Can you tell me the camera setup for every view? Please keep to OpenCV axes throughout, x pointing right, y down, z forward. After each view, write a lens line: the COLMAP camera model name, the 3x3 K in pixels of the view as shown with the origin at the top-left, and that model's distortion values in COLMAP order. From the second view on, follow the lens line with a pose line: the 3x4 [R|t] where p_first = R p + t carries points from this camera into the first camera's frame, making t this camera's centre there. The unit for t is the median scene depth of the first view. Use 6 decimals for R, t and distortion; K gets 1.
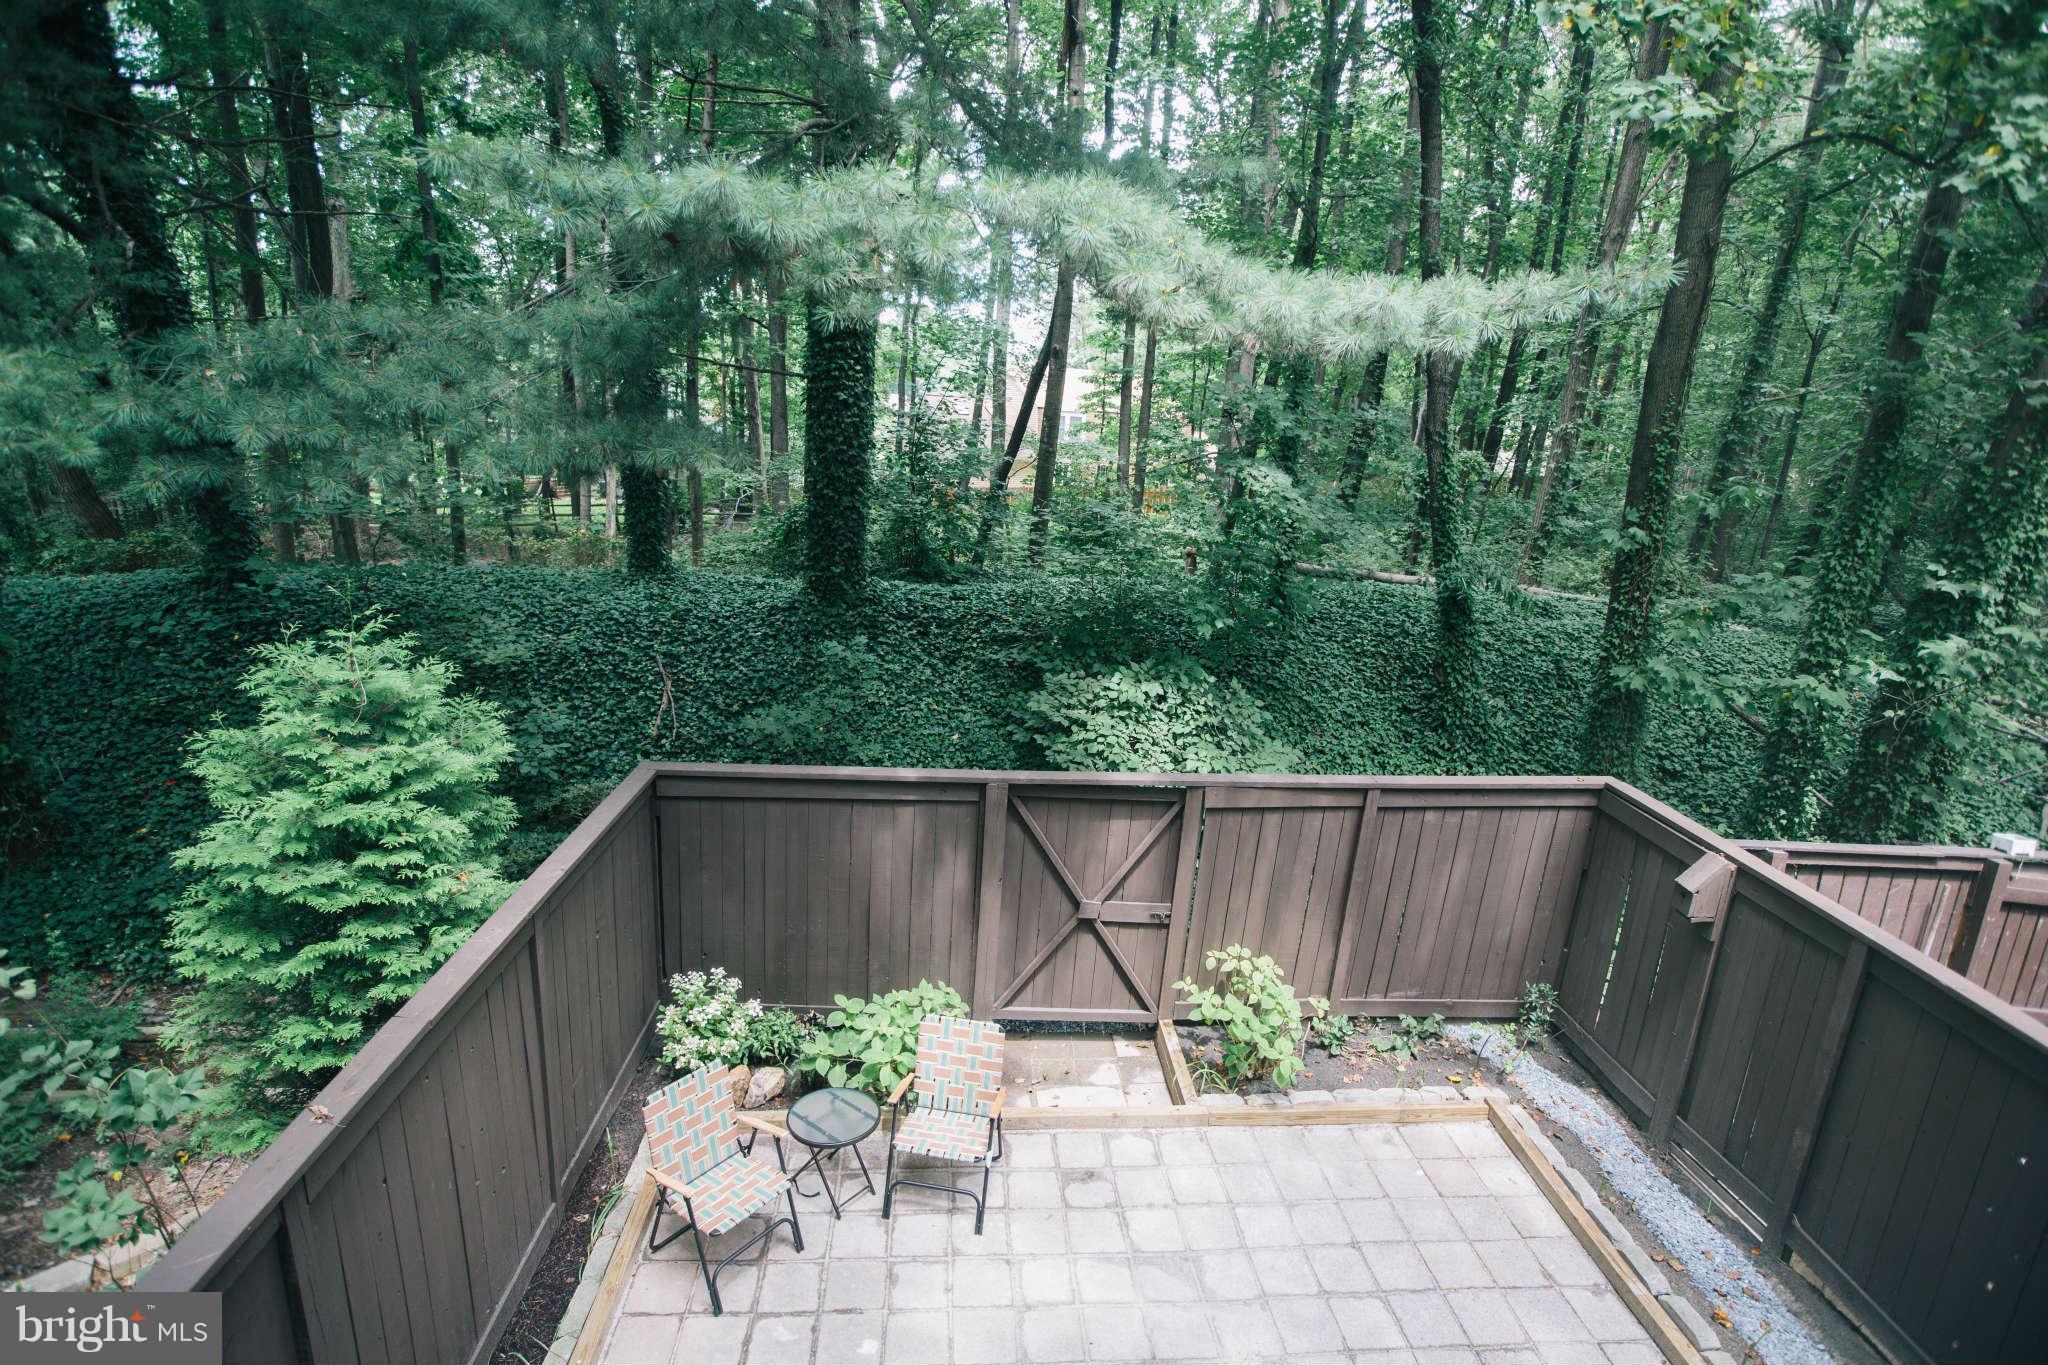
lens RADIAL K [[928.4, 0, 1024.0], [0, 928.4, 682.5], [0, 0, 1]] dist [-0.012605, 0.000946]
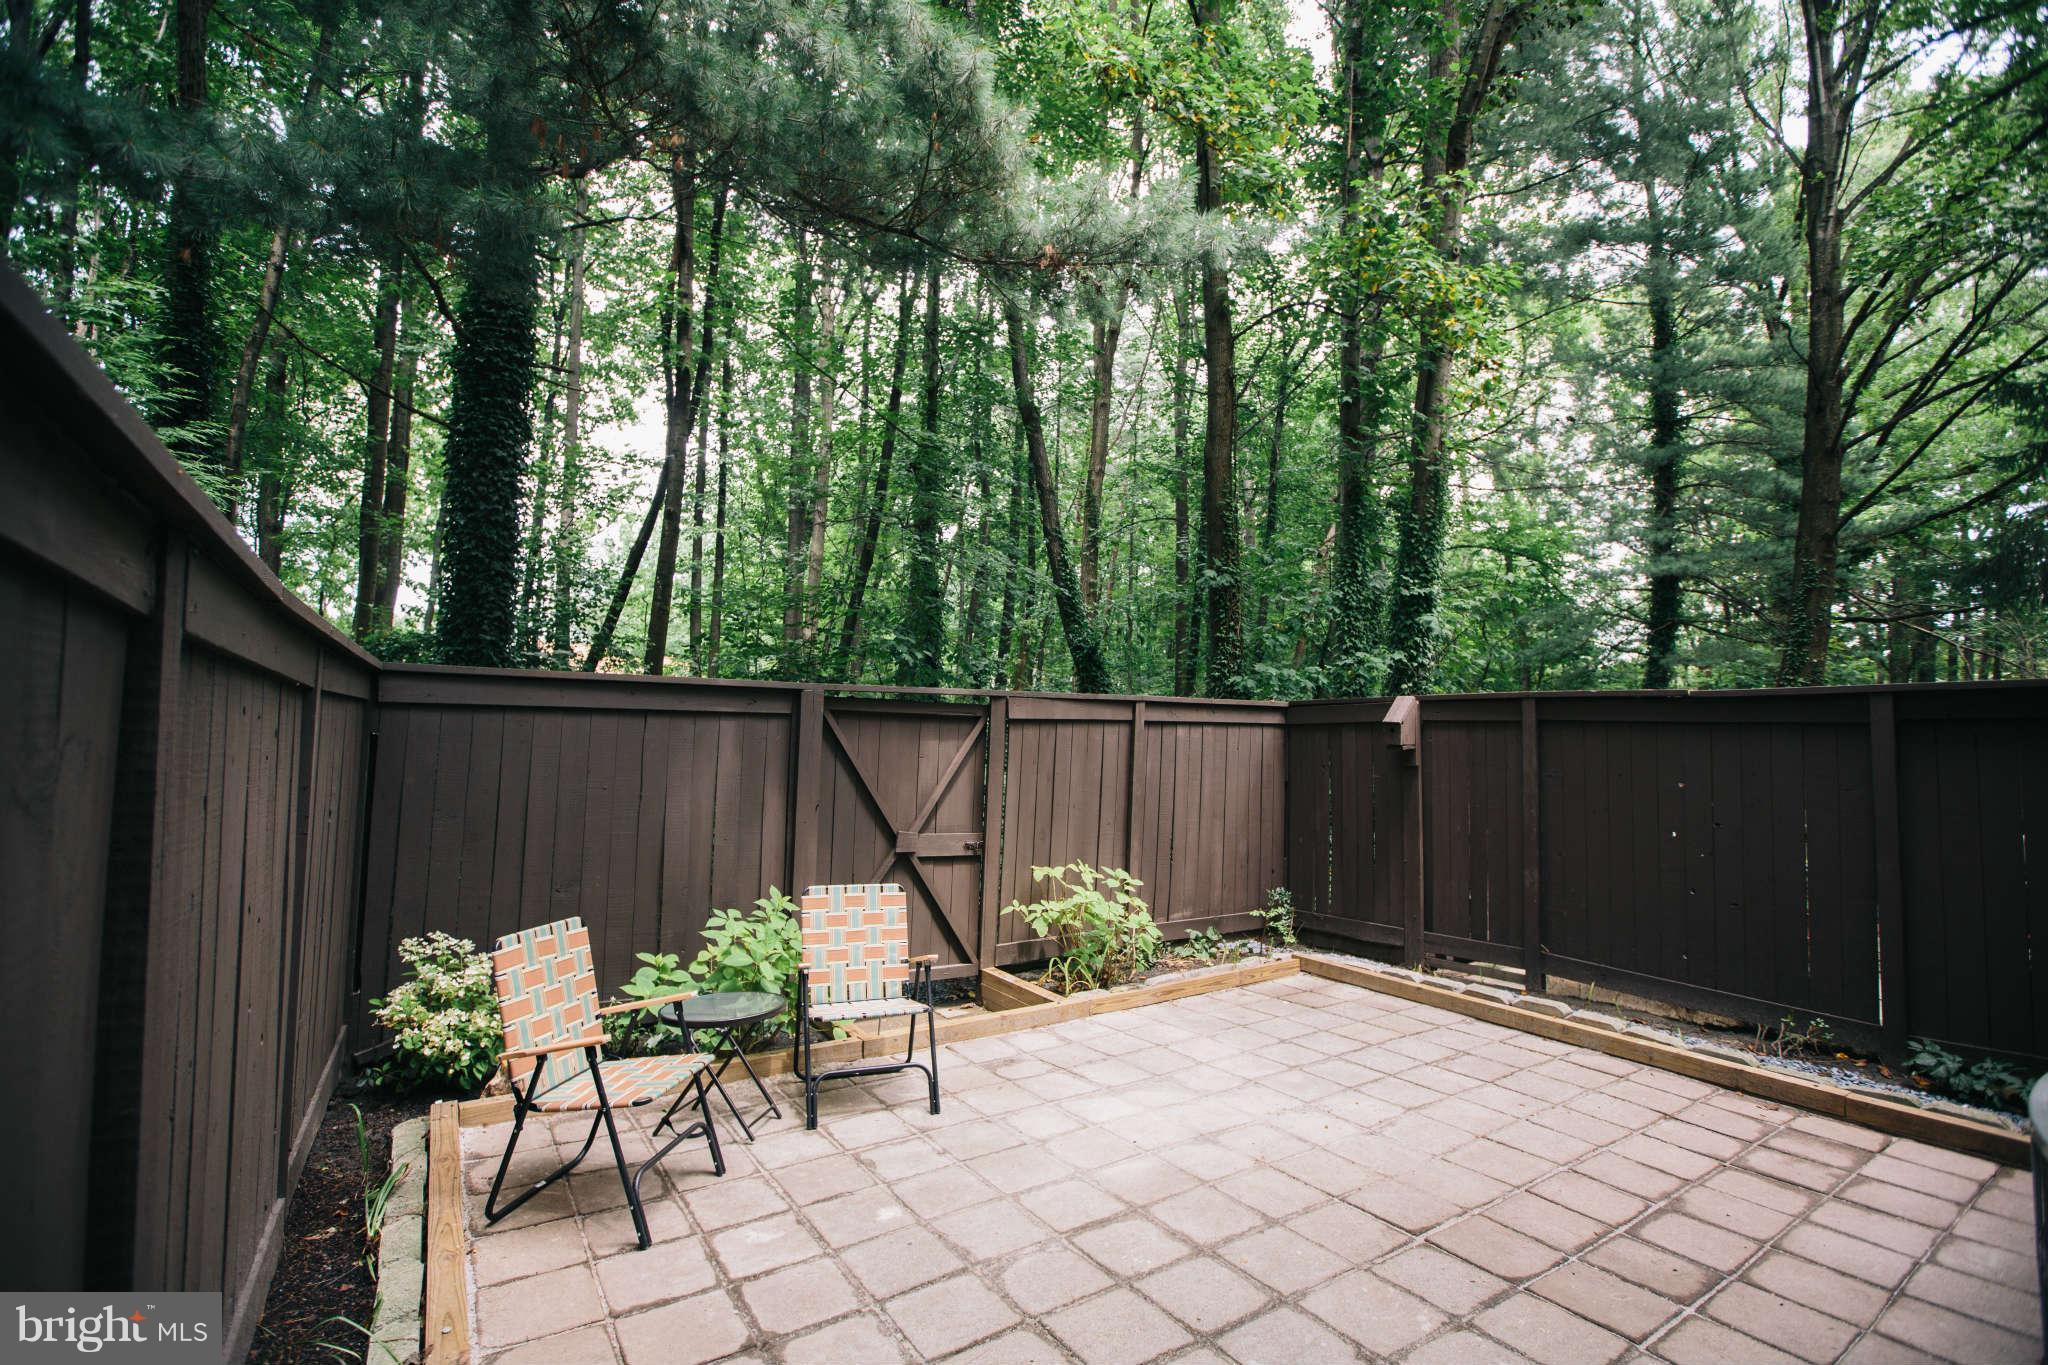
lens RADIAL K [[898.4, 0, 988.7], [0, 898.4, 688.6], [0, 0, 1]] dist [-0.027438, 0.000259]
pose [[0.883709, -0.007165, 0.467982, -0.287242], [0.140168, 0.958042, -0.250017, 0.352048], [-0.446555, 0.286539, 0.847635, 0.181516]]
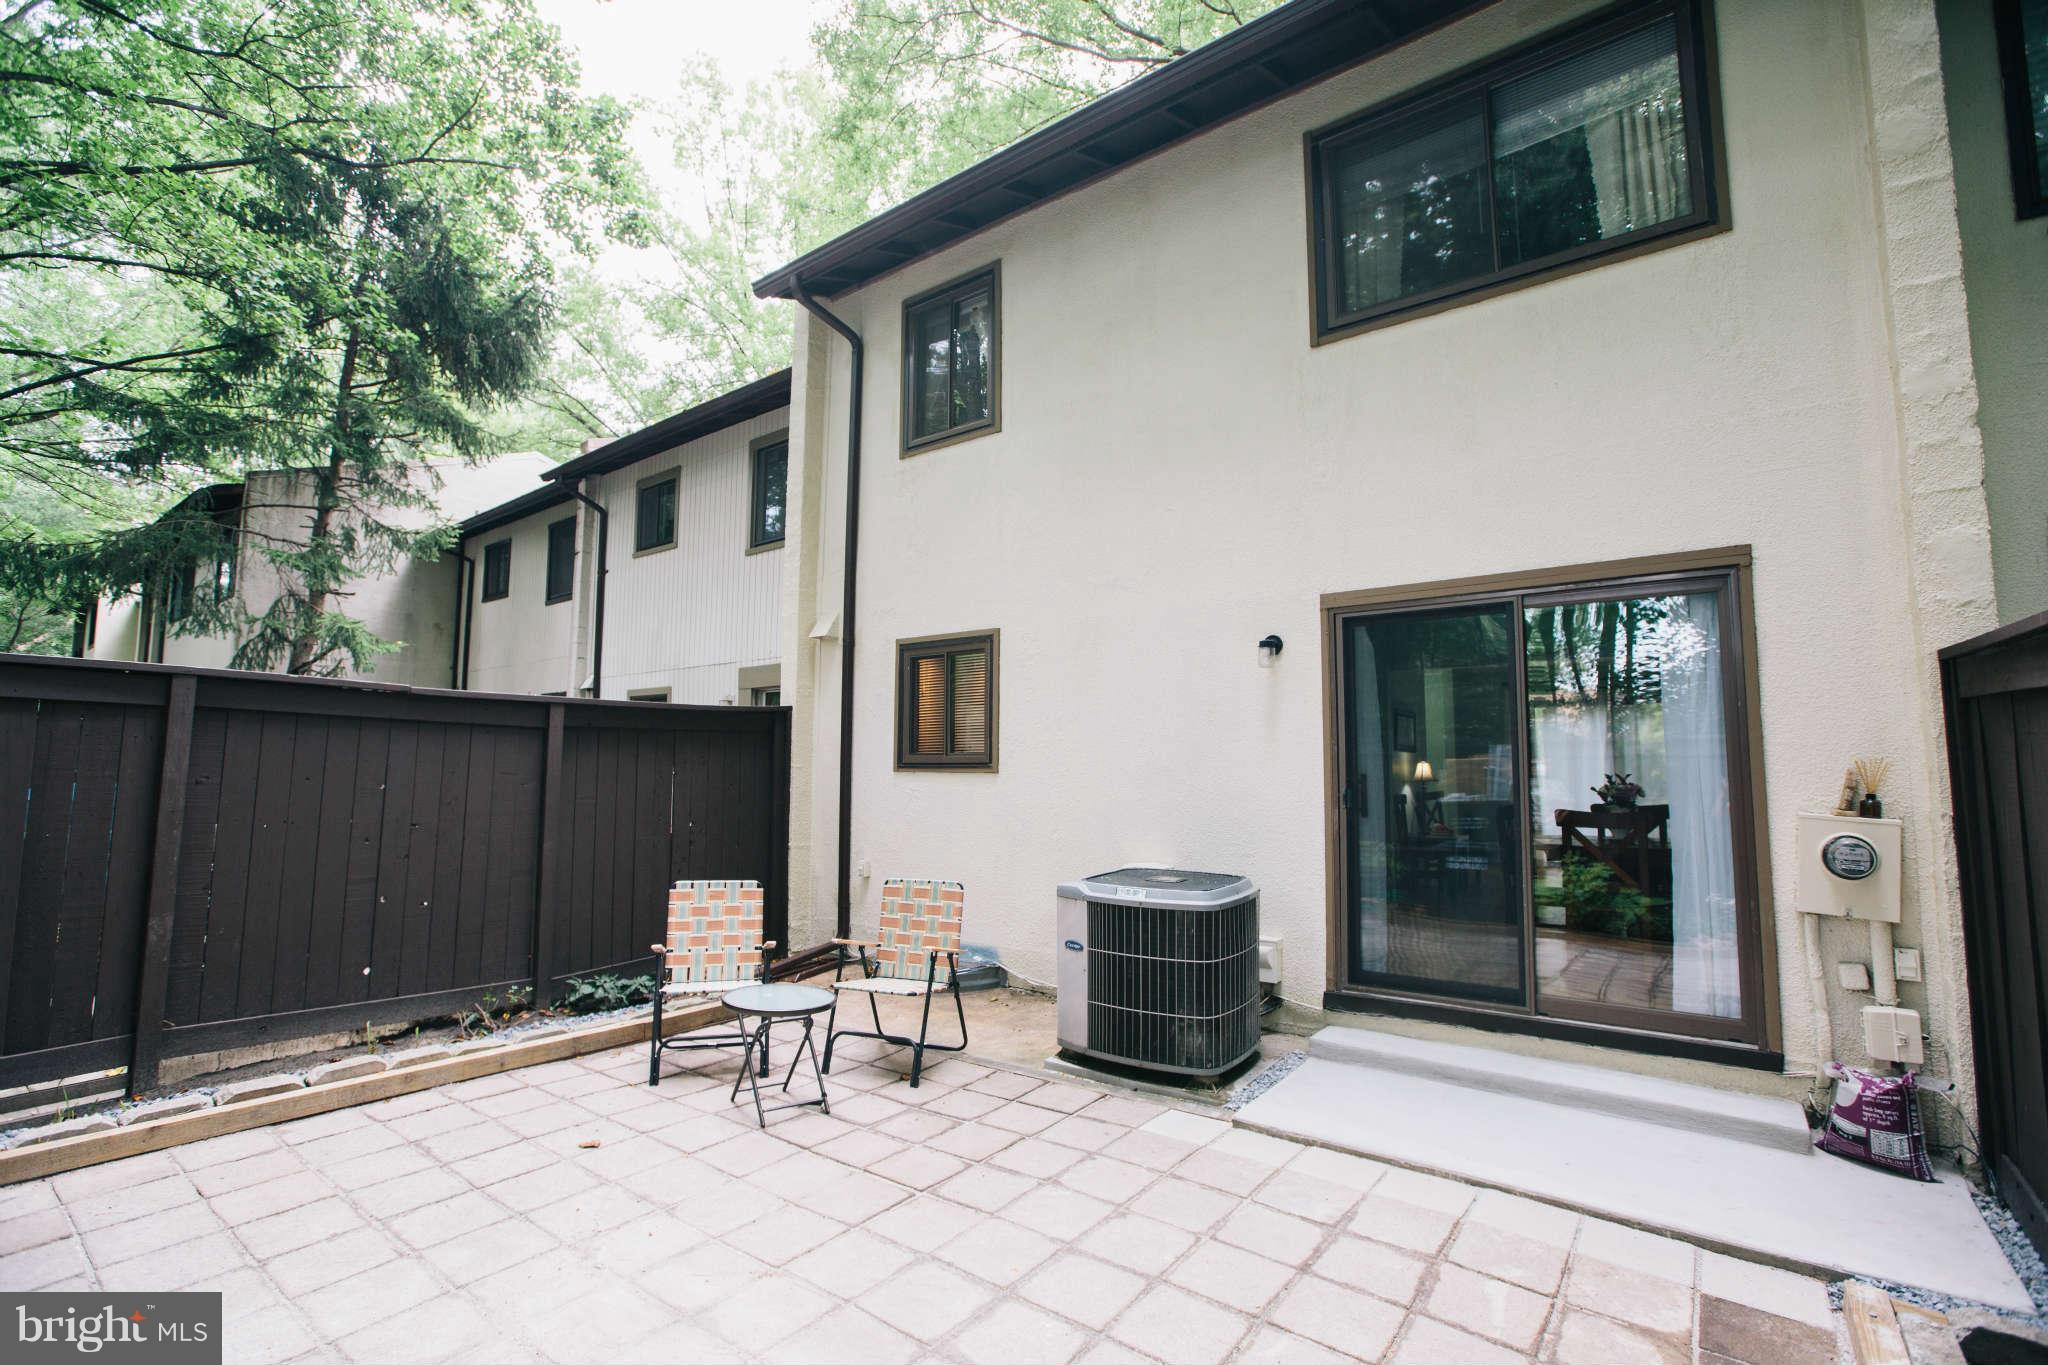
lens RADIAL K [[928.4, 0, 1024.0], [0, 928.4, 682.5], [0, 0, 1]] dist [-0.012605, 0.000946]
pose [[-0.744042, 0.000296, 0.668133, -0.283287], [0.114500, 0.985263, 0.127072, 0.192658], [-0.658248, 0.171048, -0.733111, 0.834971]]
